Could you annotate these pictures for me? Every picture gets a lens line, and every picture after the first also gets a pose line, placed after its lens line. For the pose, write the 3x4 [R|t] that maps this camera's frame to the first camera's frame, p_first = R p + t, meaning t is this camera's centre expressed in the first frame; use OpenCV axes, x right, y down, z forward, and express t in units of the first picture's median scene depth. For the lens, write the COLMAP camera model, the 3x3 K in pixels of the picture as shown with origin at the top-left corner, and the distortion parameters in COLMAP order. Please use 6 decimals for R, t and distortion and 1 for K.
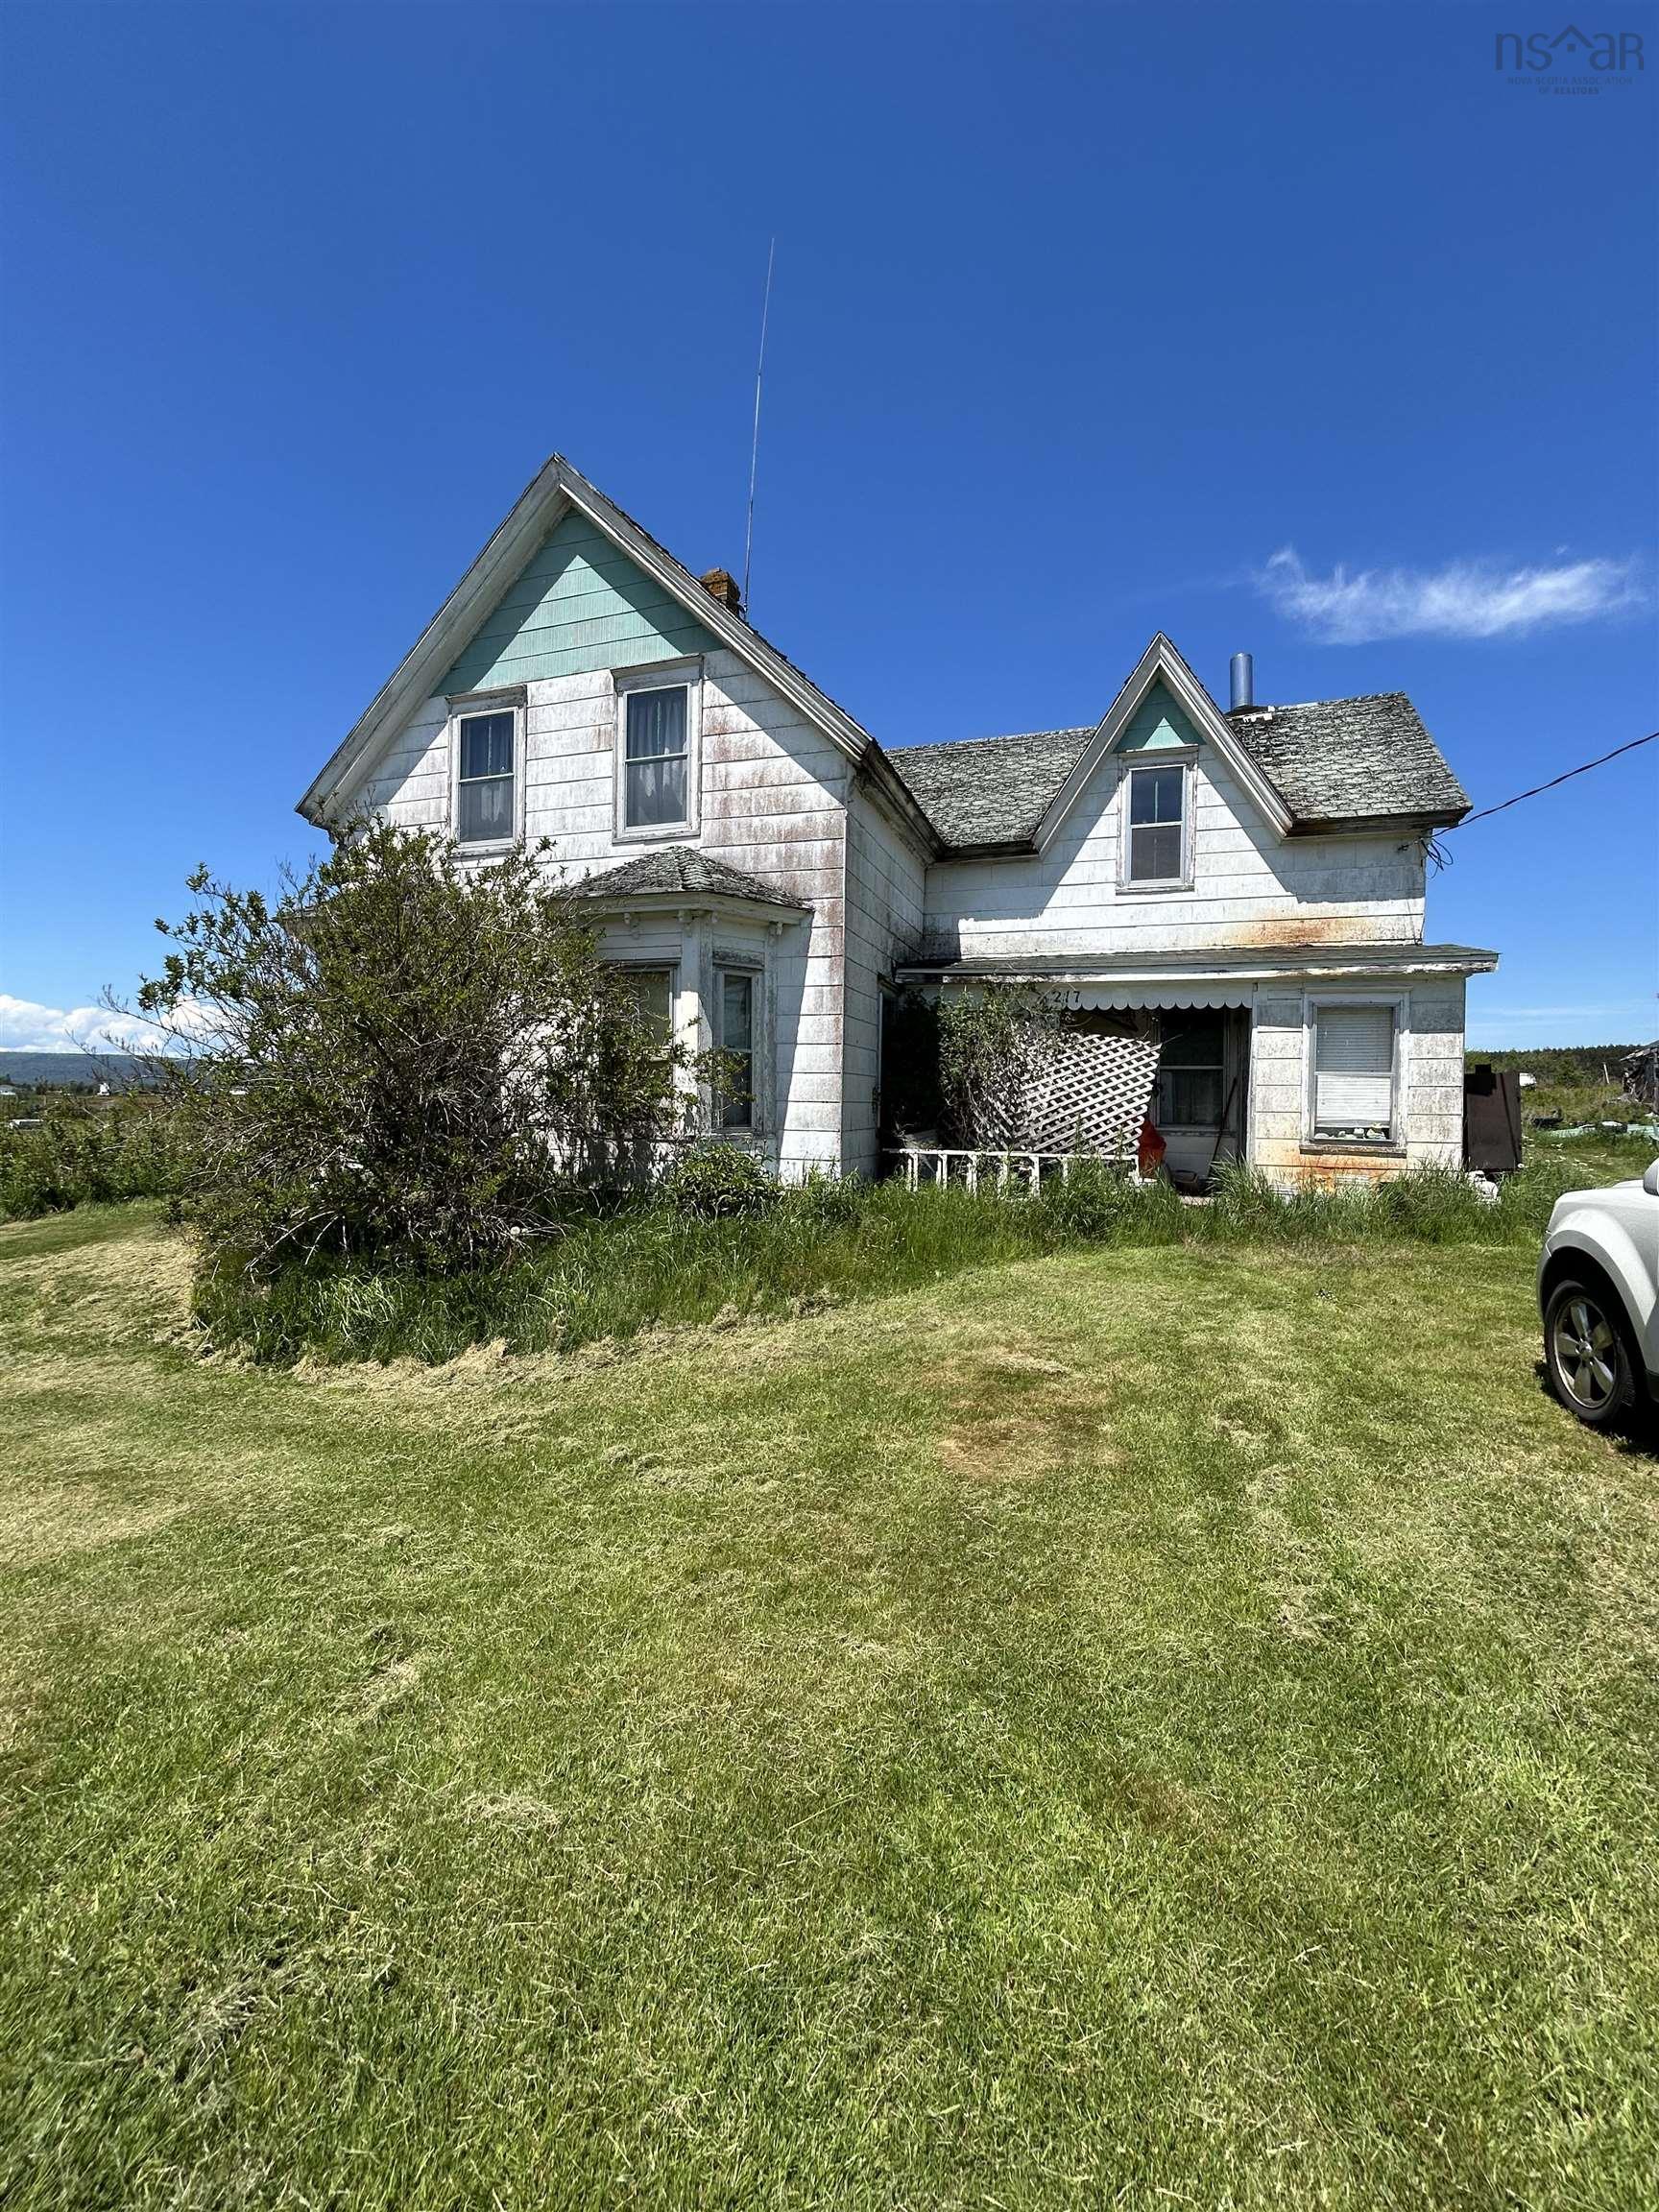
lens RADIAL K [[888.4, 0, 819.1], [0, 888.4, 1108.7], [0, 0, 1]] dist [0.001286, -0.000145]
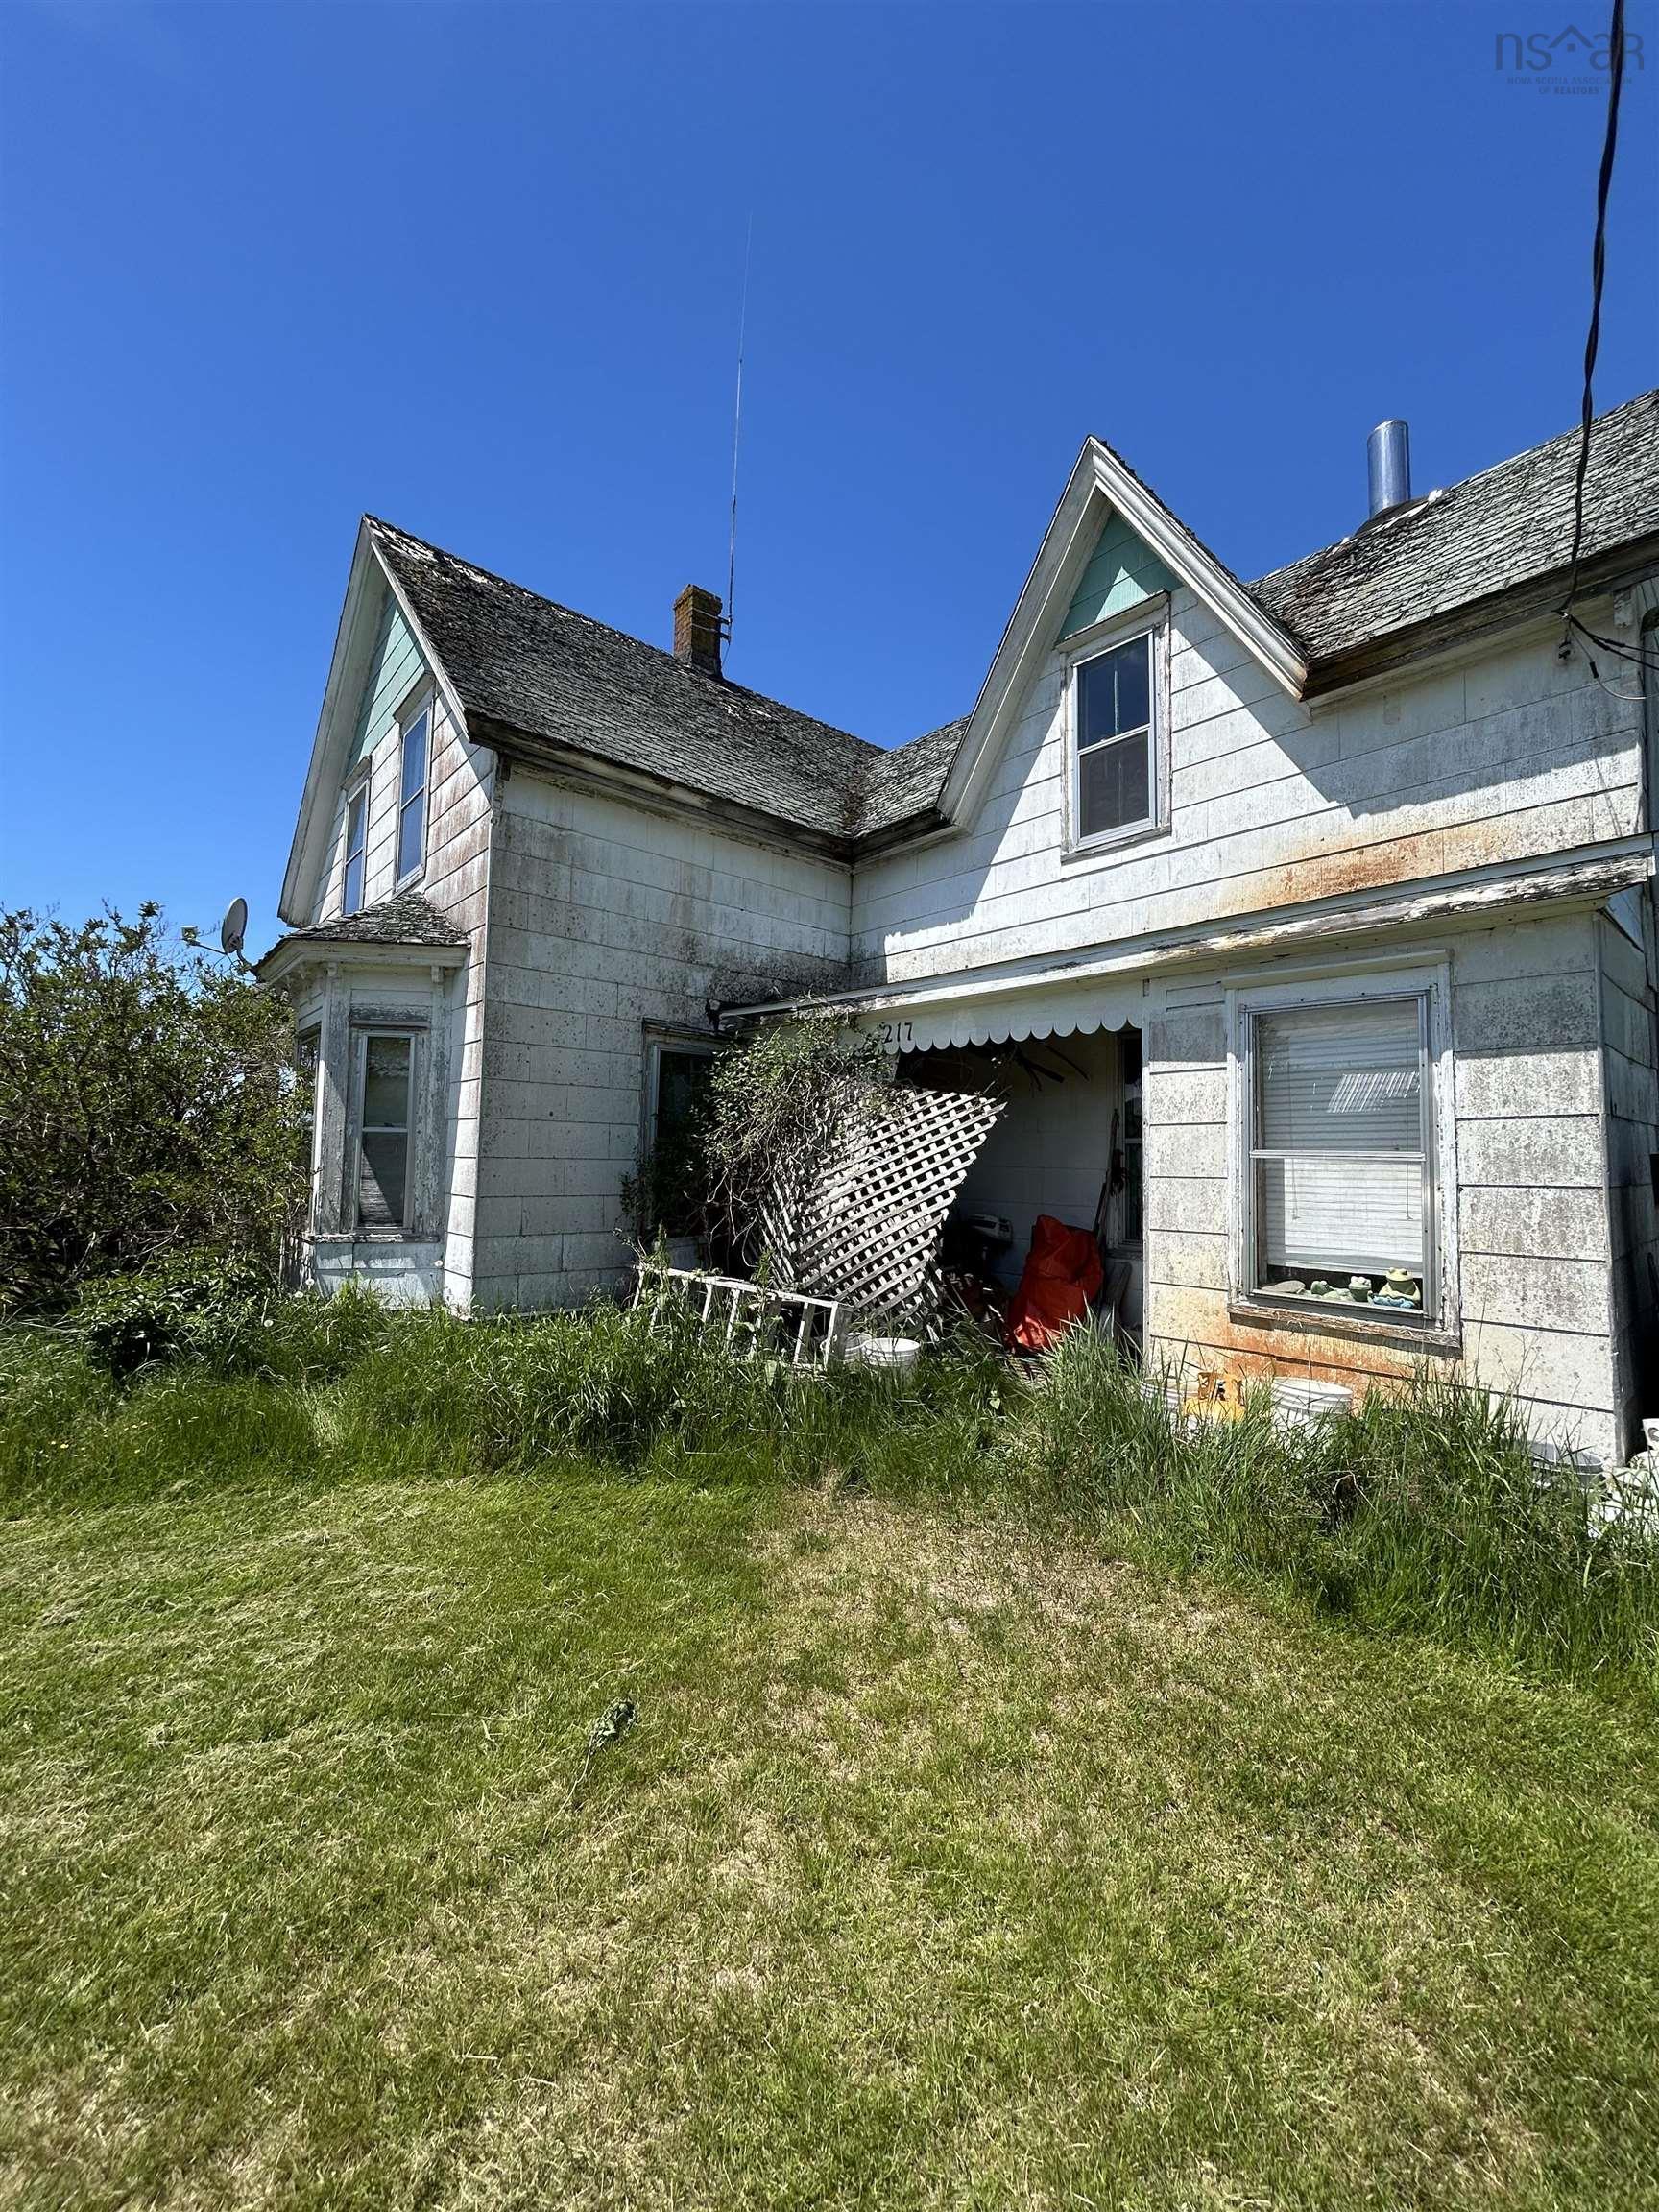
lens RADIAL K [[888.4, 0, 832.0], [0, 888.4, 1107.3], [0, 0, 1]] dist [0.001286, -0.000145]
pose [[0.860573, -0.031355, -0.508360, 0.537389], [-0.010052, 0.996863, -0.078501, -0.022099], [0.509227, 0.072666, 0.857559, 0.421351]]
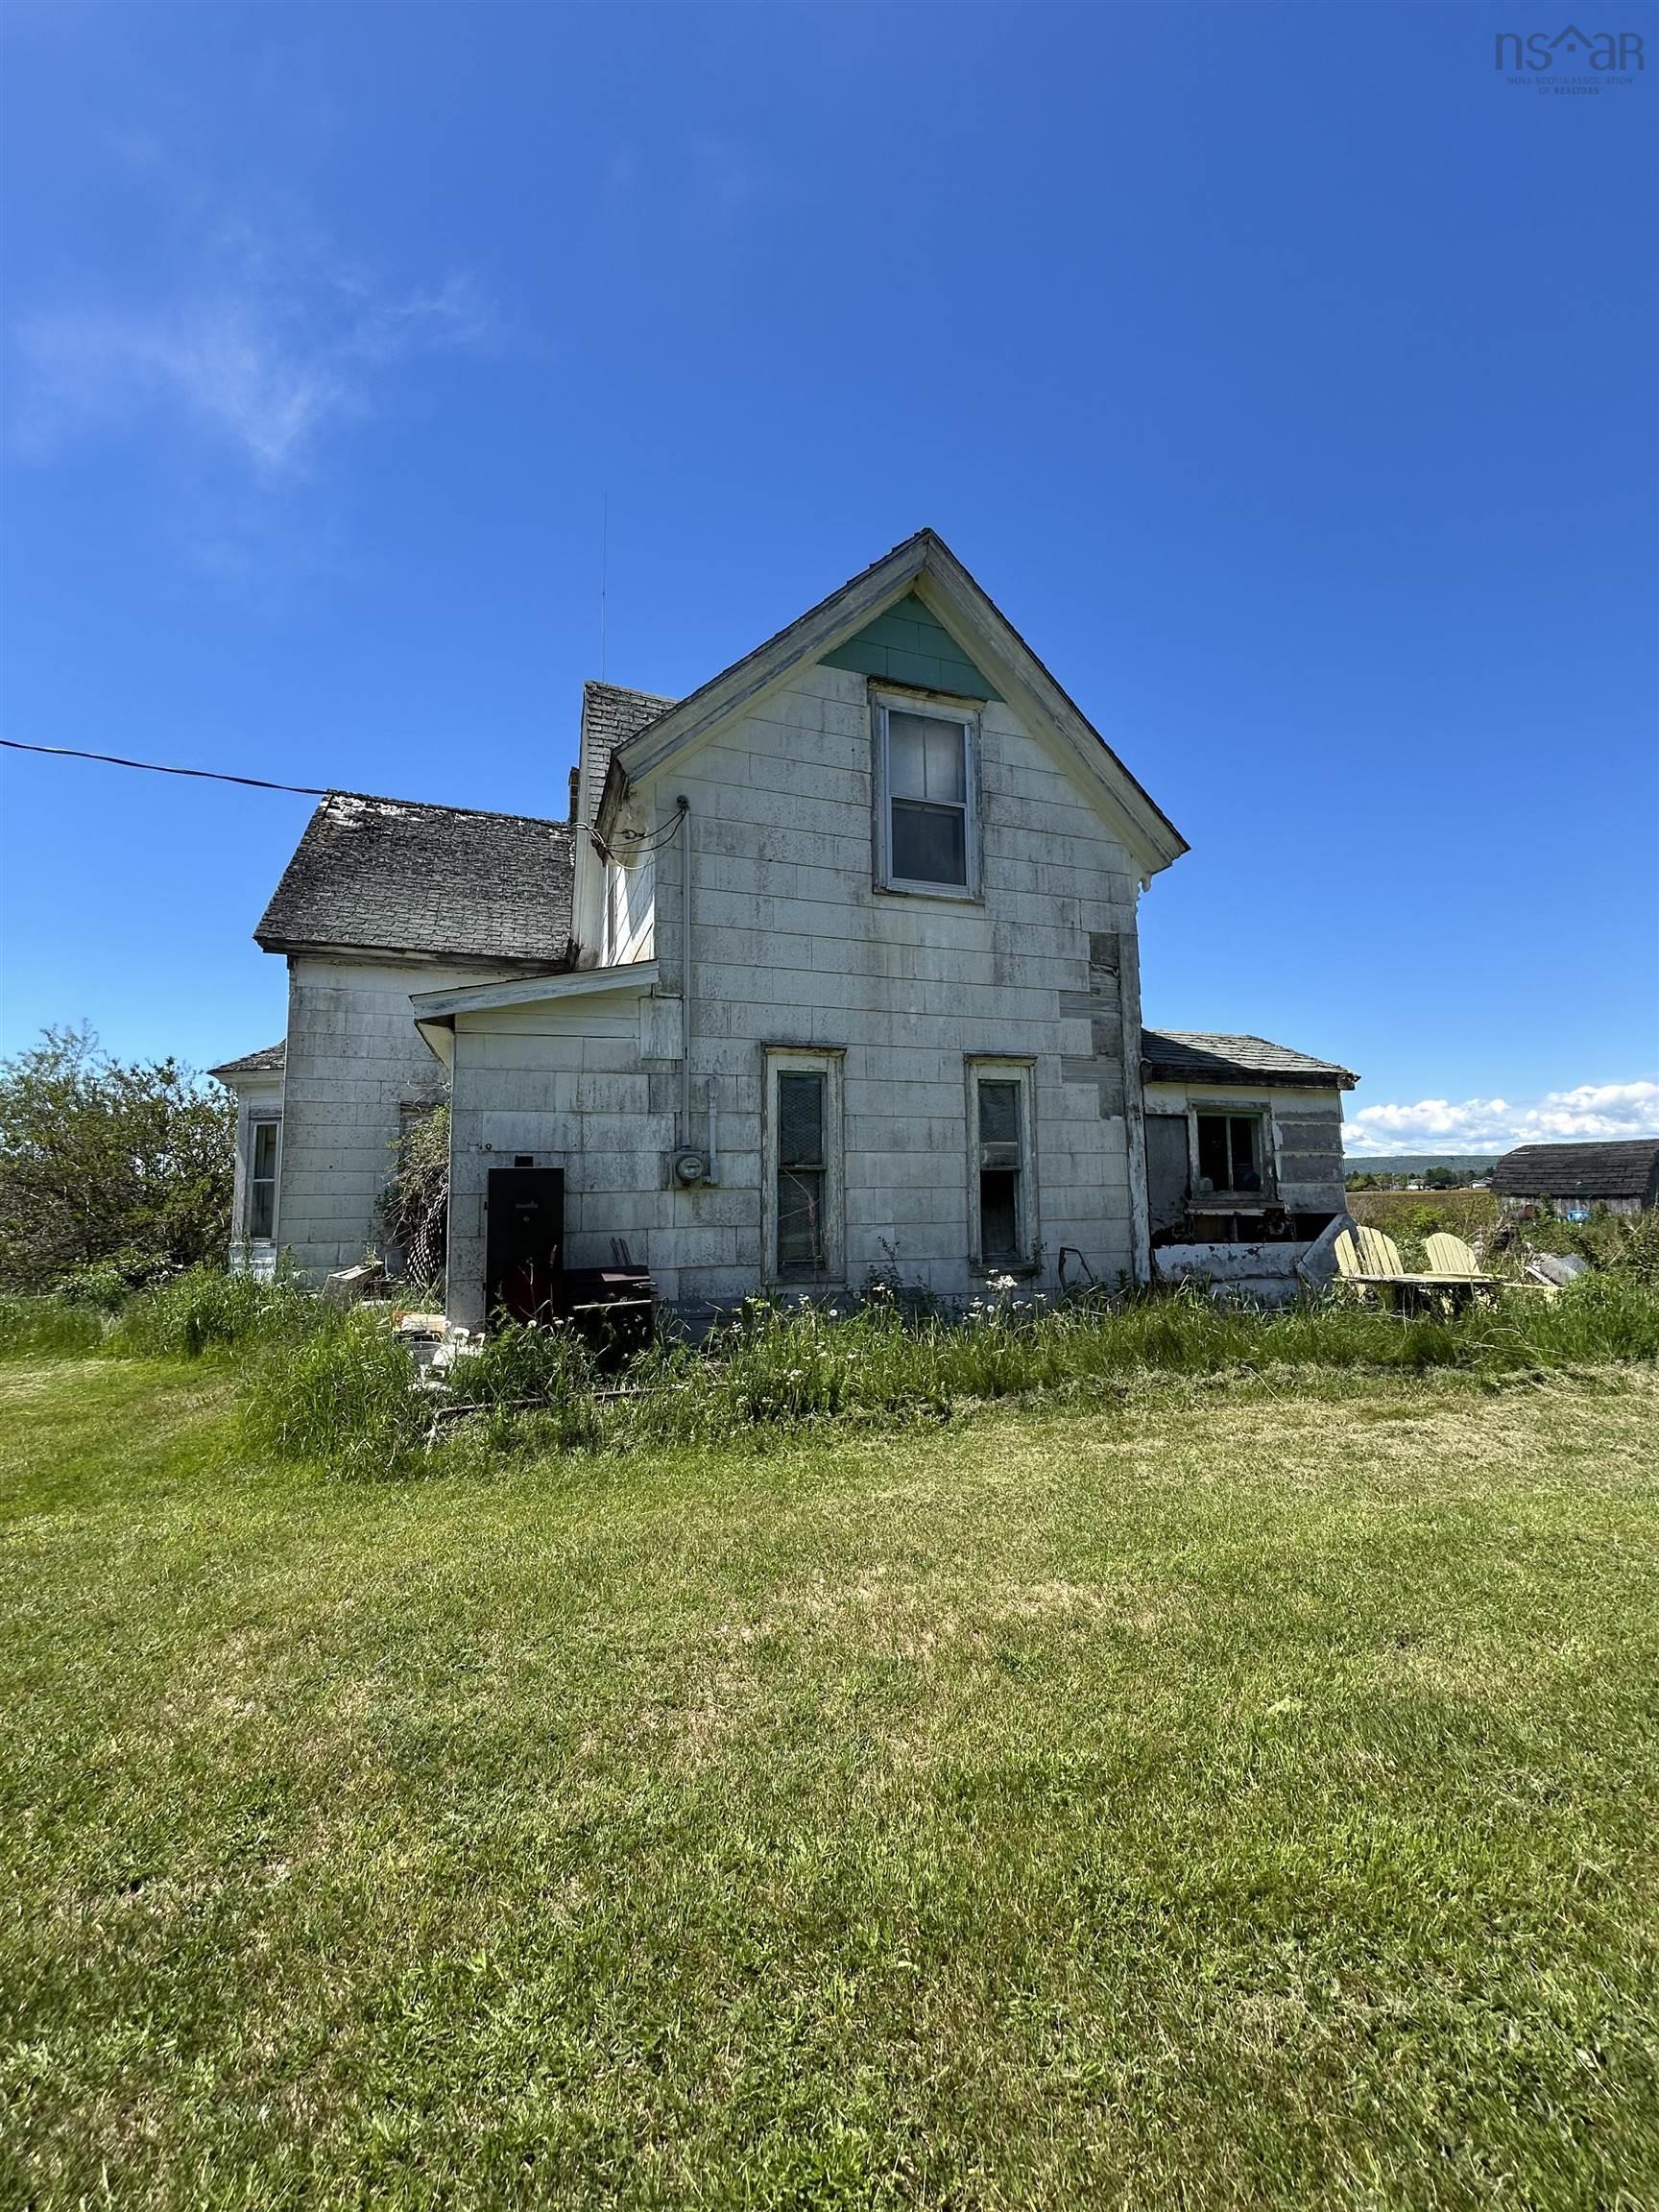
lens RADIAL K [[888.4, 0, 832.4], [0, 888.4, 1101.1], [0, 0, 1]] dist [0.001286, -0.000145]
pose [[0.608849, -0.099403, -0.787034, 1.241858], [0.009101, 0.992928, -0.118367, -0.013866], [0.793234, 0.064905, 0.605448, 0.711508]]
